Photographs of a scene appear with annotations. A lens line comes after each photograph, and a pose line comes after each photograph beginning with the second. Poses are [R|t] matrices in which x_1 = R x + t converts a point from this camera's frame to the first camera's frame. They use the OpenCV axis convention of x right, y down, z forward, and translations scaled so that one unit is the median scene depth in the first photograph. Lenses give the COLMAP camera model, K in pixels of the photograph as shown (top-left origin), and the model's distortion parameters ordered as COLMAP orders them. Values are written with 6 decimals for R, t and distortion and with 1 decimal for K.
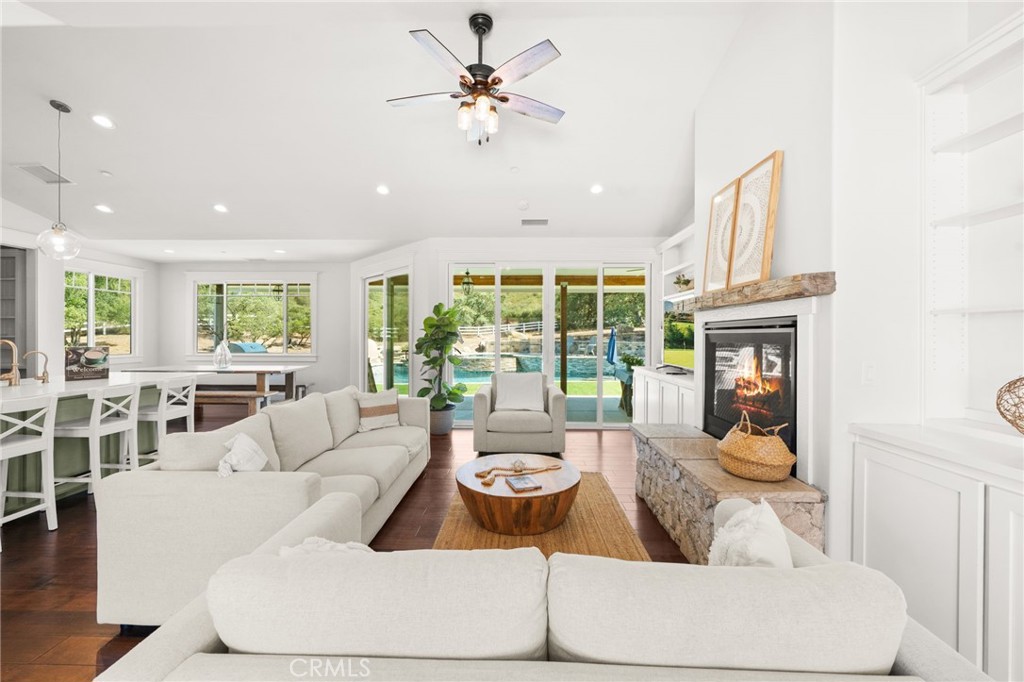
lens RADIAL K [[408.0, 0, 511.3], [0, 408.0, 334.0], [0, 0, 1]] dist [0.003300, 0.000542]
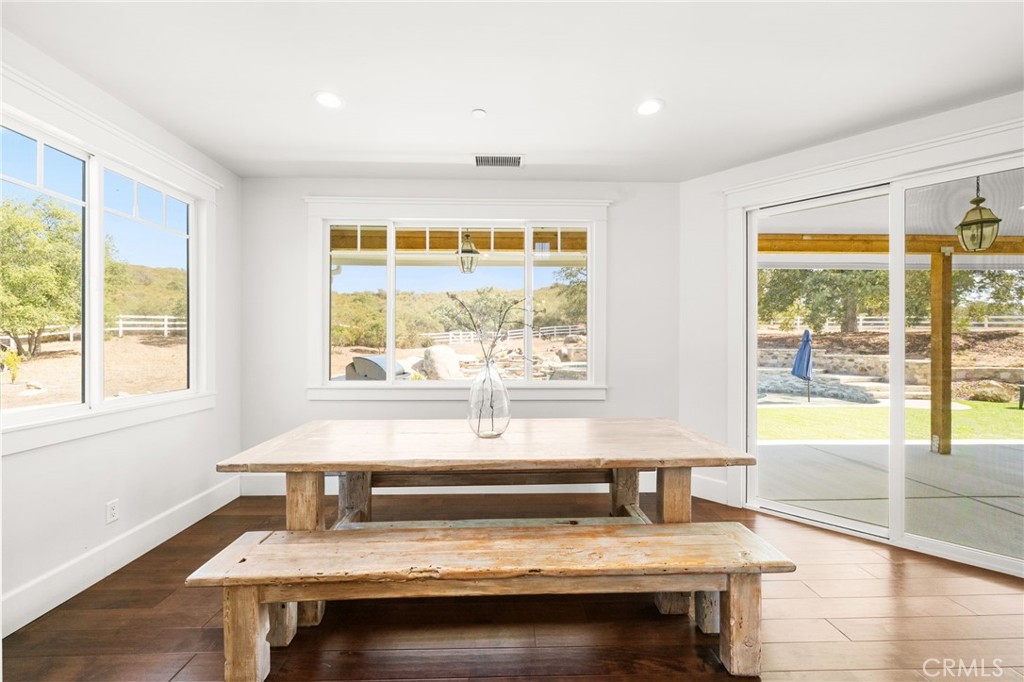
lens RADIAL K [[408.0, 0, 512.9], [0, 408.0, 344.1], [0, 0, 1]] dist [0.003300, 0.000542]
pose [[0.998855, -0.002475, 0.047783, -0.501305], [0.001946, 0.999936, 0.011128, 0.000427], [-0.047807, -0.011022, 0.998796, 0.461988]]
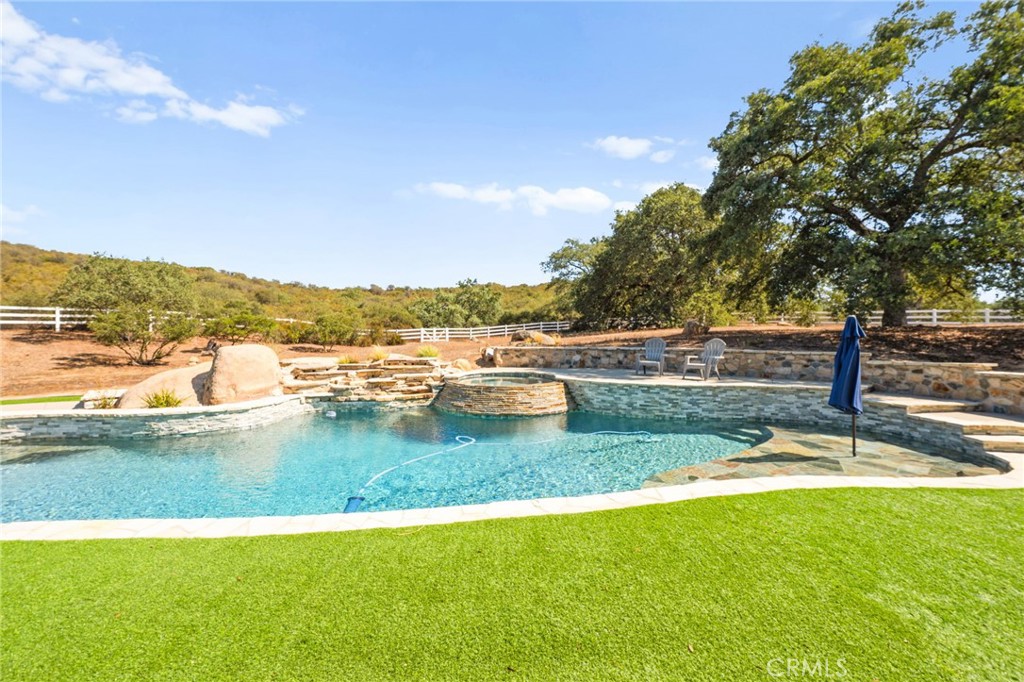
lens RADIAL K [[408.0, 0, 512.7], [0, 408.0, 345.9], [0, 0, 1]] dist [0.003300, 0.000542]
pose [[0.999527, 0.000252, 0.030768, -0.130442], [-0.000905, 0.999775, 0.021193, 0.005028], [-0.030756, -0.021210, 0.999302, 0.994046]]
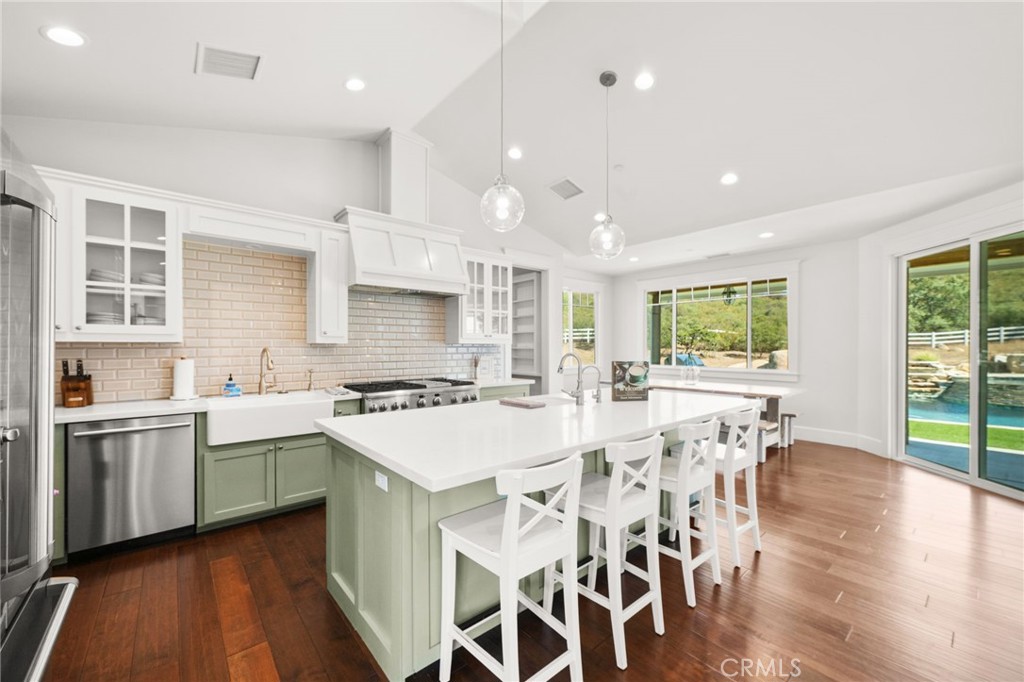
lens RADIAL K [[408.0, 0, 508.0], [0, 408.0, 347.2], [0, 0, 1]] dist [0.003300, 0.000542]
pose [[0.659806, -0.002145, -0.751433, -0.225181], [0.006068, 0.999979, 0.002474, -0.000115], [0.751412, -0.006192, 0.659804, 0.105220]]
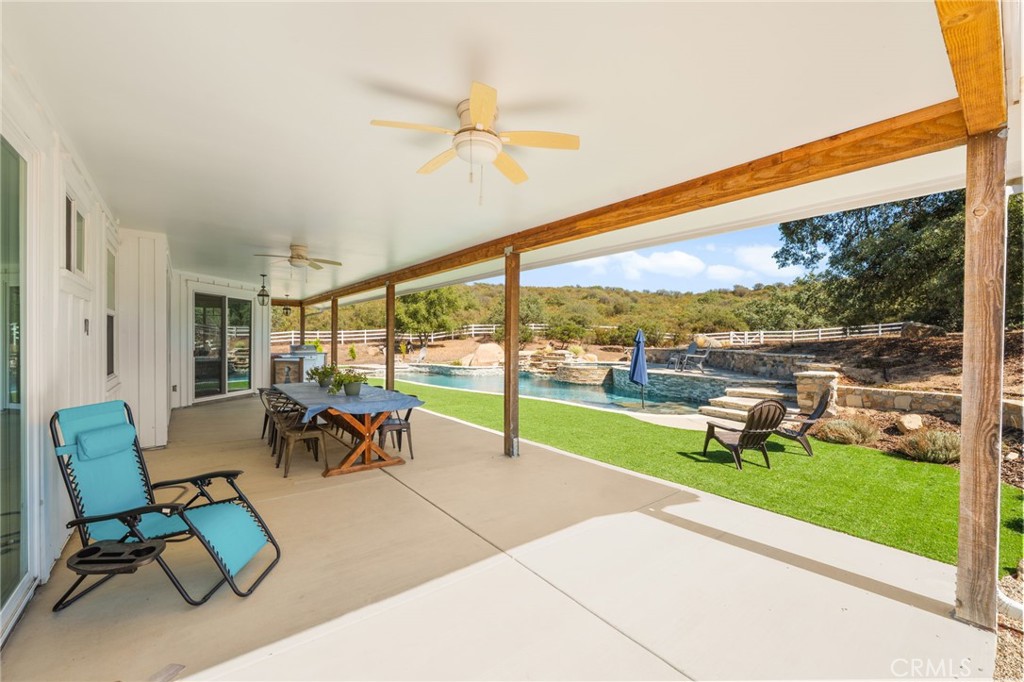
lens RADIAL K [[408.0, 0, 508.7], [0, 408.0, 340.8], [0, 0, 1]] dist [0.003300, 0.000542]
pose [[0.645271, 0.004502, -0.763940, 1.009631], [-0.002434, 0.999990, 0.003837, -0.002815], [0.763950, -0.000617, 0.645275, 0.610928]]
